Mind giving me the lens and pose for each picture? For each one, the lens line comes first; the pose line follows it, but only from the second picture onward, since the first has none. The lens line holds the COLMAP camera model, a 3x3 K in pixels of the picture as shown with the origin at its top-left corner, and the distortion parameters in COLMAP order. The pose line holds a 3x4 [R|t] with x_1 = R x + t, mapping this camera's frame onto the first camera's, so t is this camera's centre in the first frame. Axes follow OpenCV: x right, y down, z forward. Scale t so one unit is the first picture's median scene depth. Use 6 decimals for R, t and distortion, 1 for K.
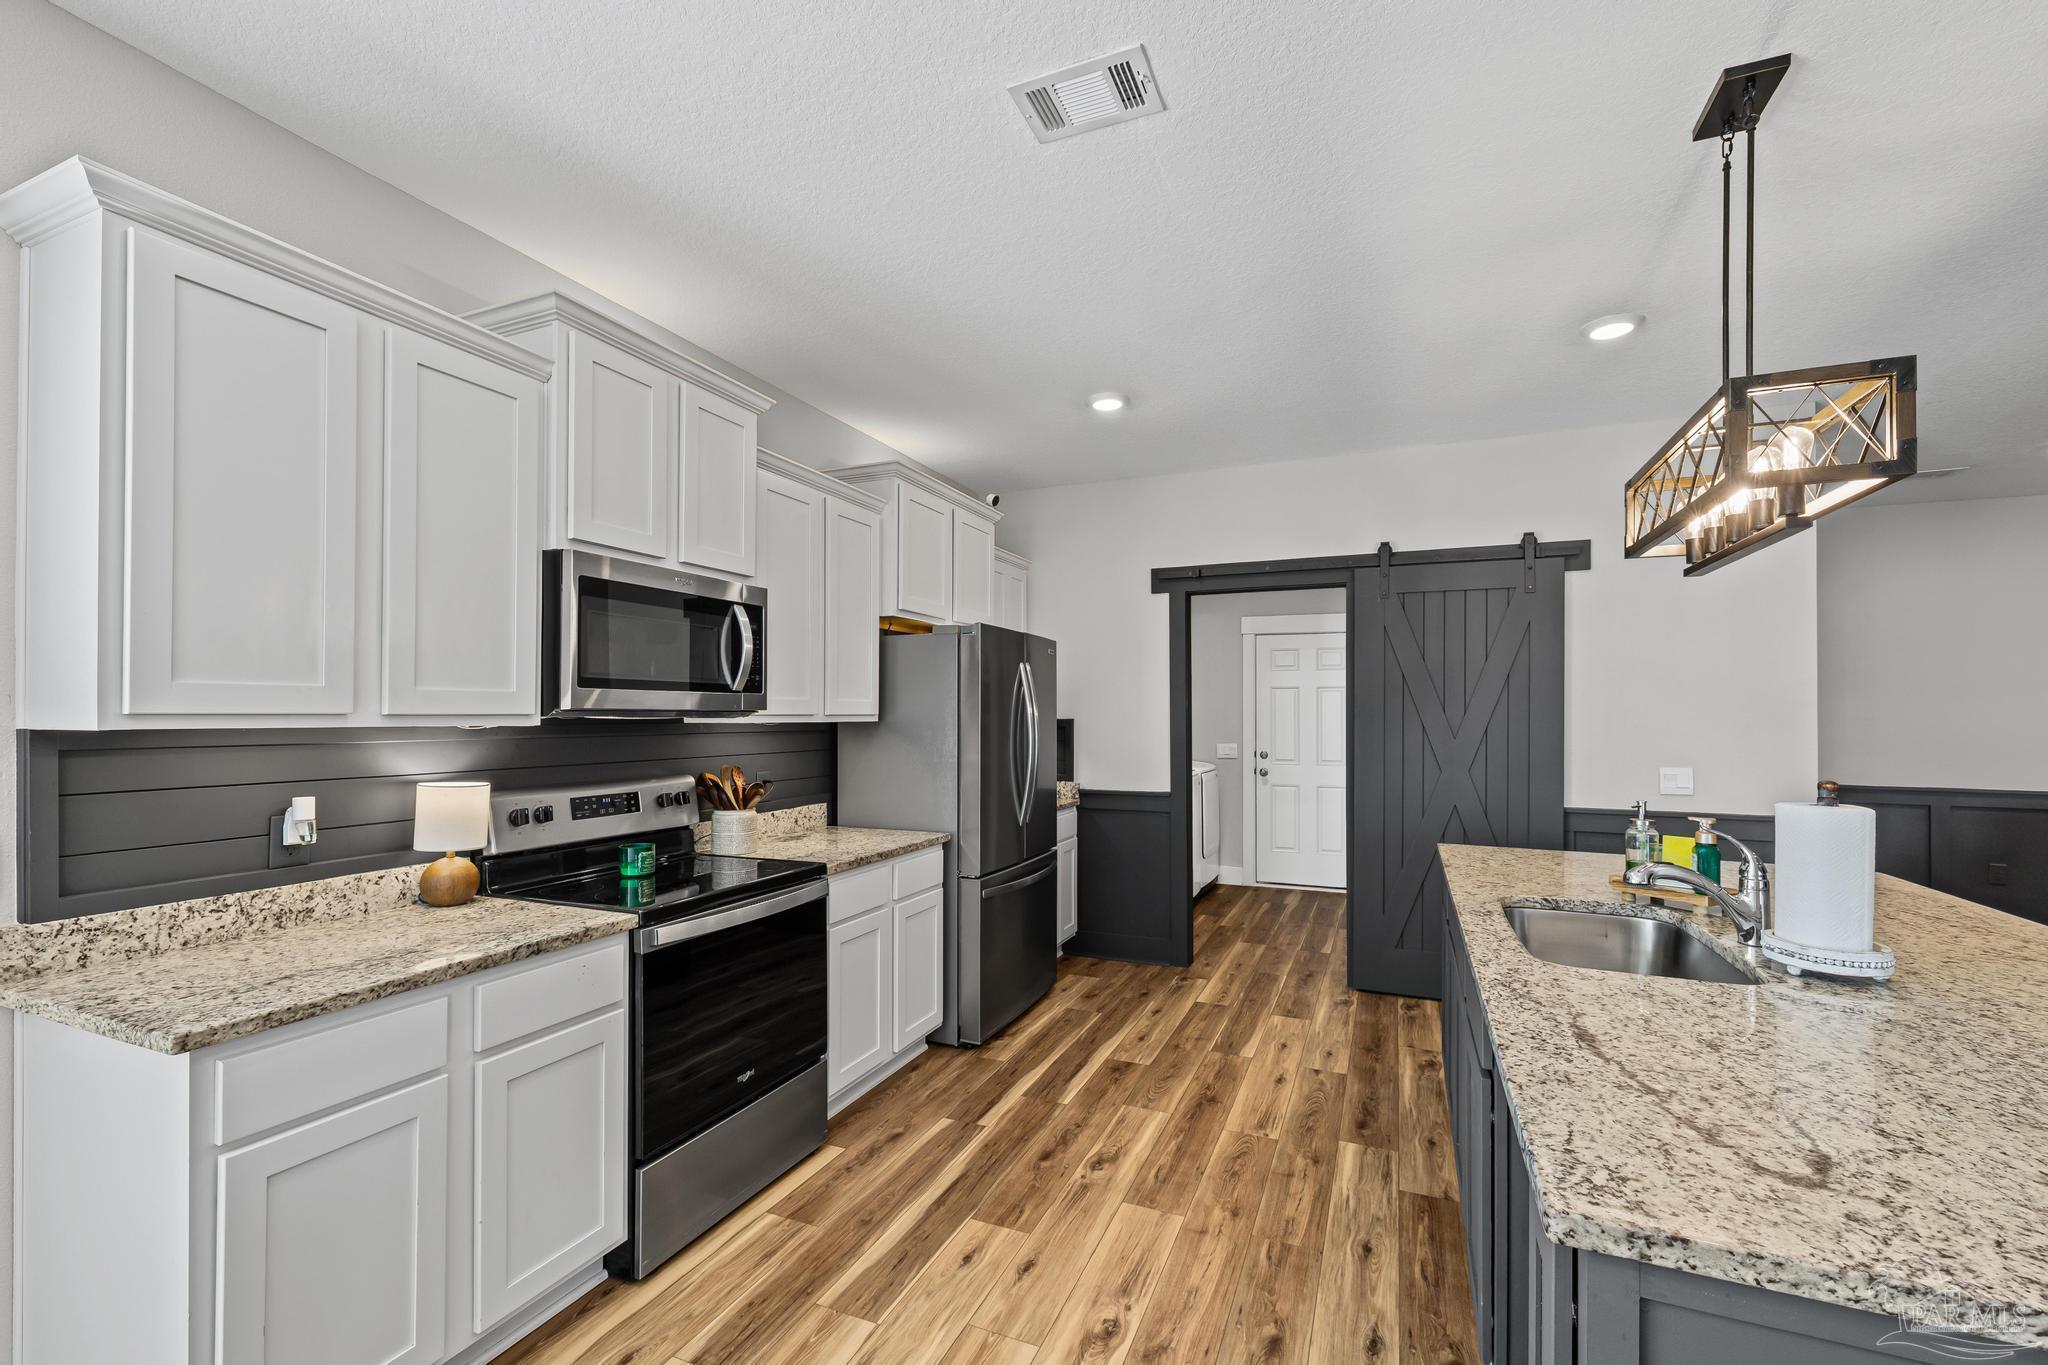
lens RADIAL K [[871.9, 0, 1023.1], [0, 871.9, 700.2], [0, 0, 1]] dist [0.003297, 0.000589]
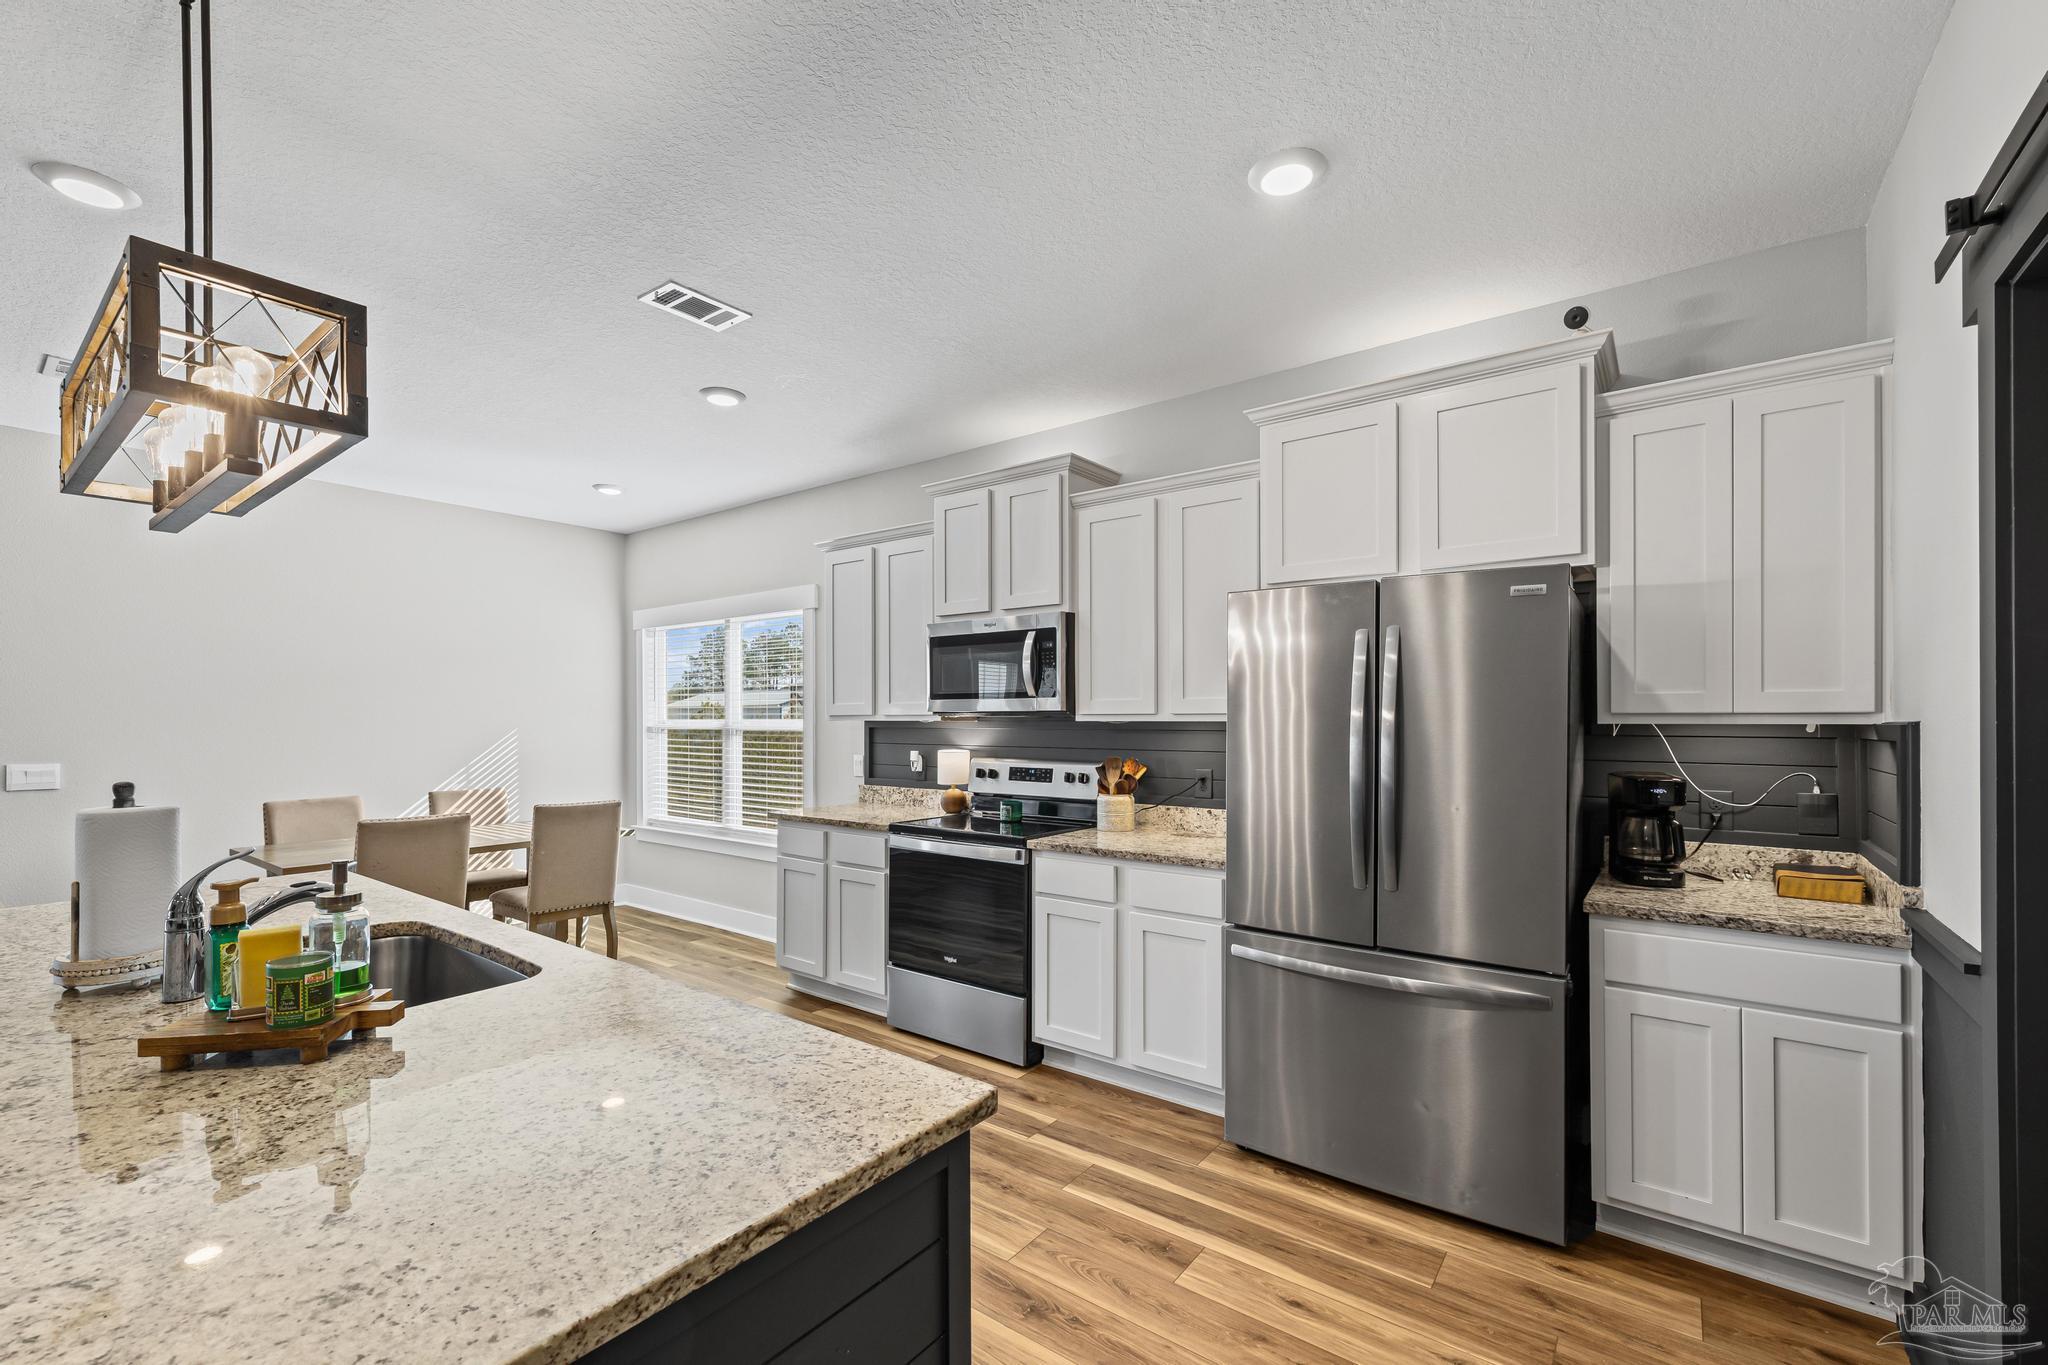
lens RADIAL K [[871.9, 0, 1002.1], [0, 871.9, 715.2], [0, 0, 1]] dist [0.003297, 0.000589]
pose [[-0.255488, 0.002901, -0.966808, 0.867513], [0.020356, 0.999790, -0.002380, 0.018515], [0.966598, -0.020289, -0.255494, 1.179247]]
